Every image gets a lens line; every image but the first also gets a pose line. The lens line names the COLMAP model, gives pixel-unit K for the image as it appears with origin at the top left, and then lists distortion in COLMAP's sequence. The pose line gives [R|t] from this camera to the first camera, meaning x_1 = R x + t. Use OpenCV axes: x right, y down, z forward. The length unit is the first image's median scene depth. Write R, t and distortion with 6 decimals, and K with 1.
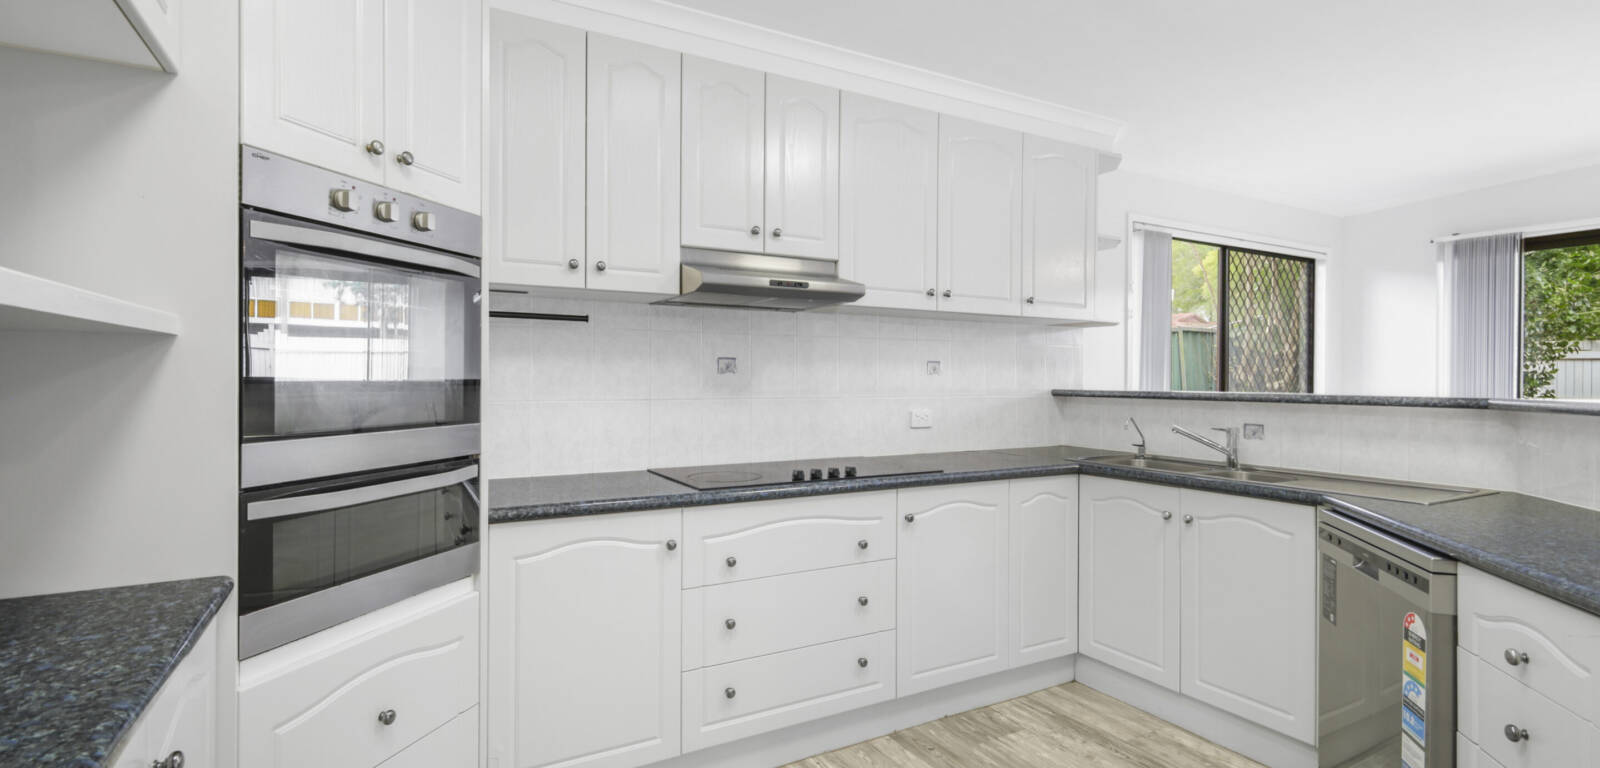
lens RADIAL K [[740.4, 0, 800.0], [0, 740.4, 384.0], [0, 0, 1]] dist [0.001756, 0.000014]
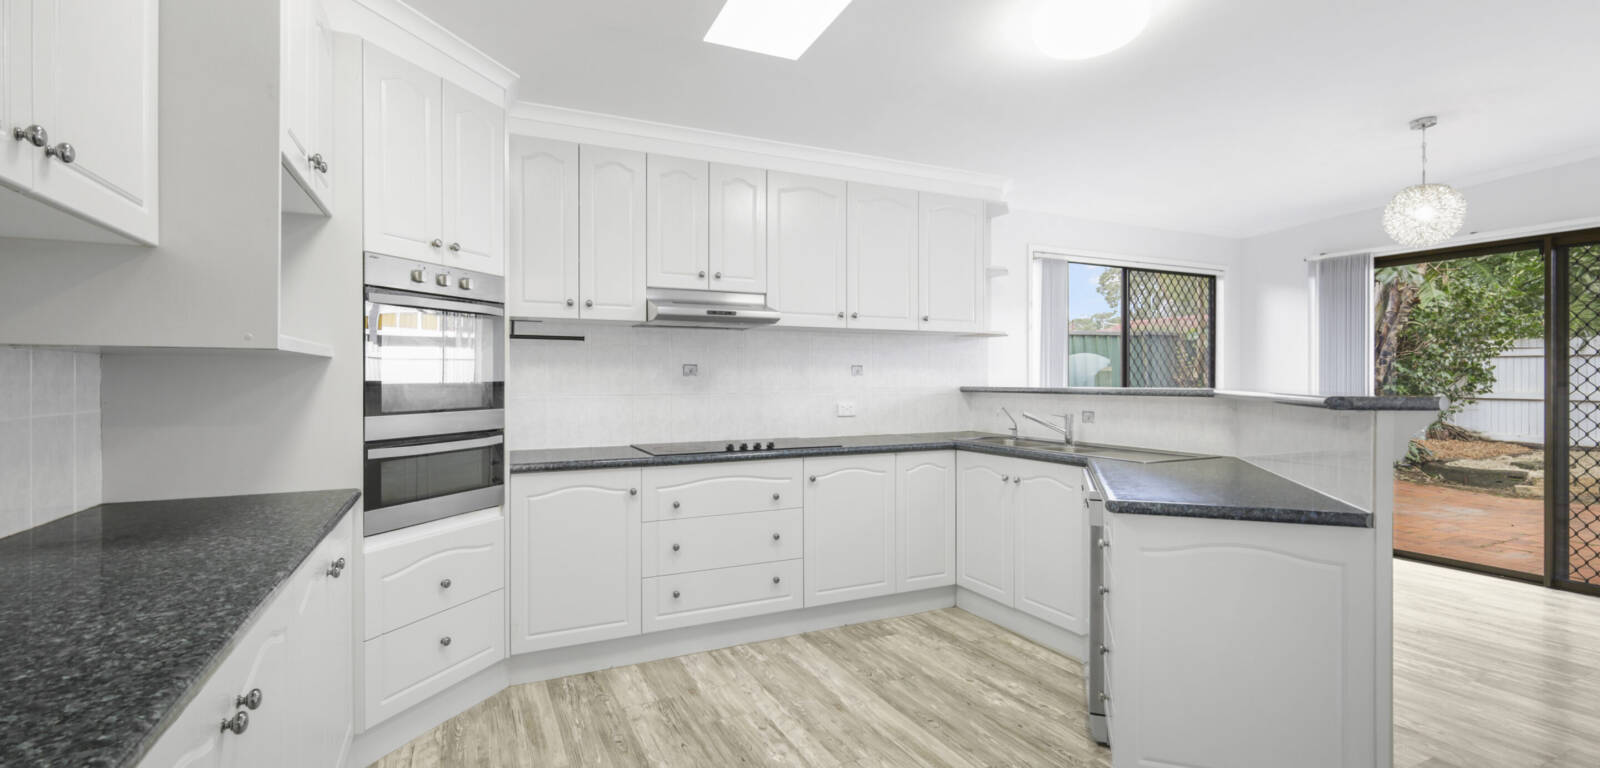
lens RADIAL K [[711.4, 0, 800.0], [0, 711.4, 384.0], [0, 0, 1]] dist [0.000760, 0.000197]
pose [[0.997754, -0.008259, -0.066480, 0.217182], [0.007968, 0.999957, -0.004648, 0.009053], [0.066516, 0.004108, 0.997777, -0.340768]]
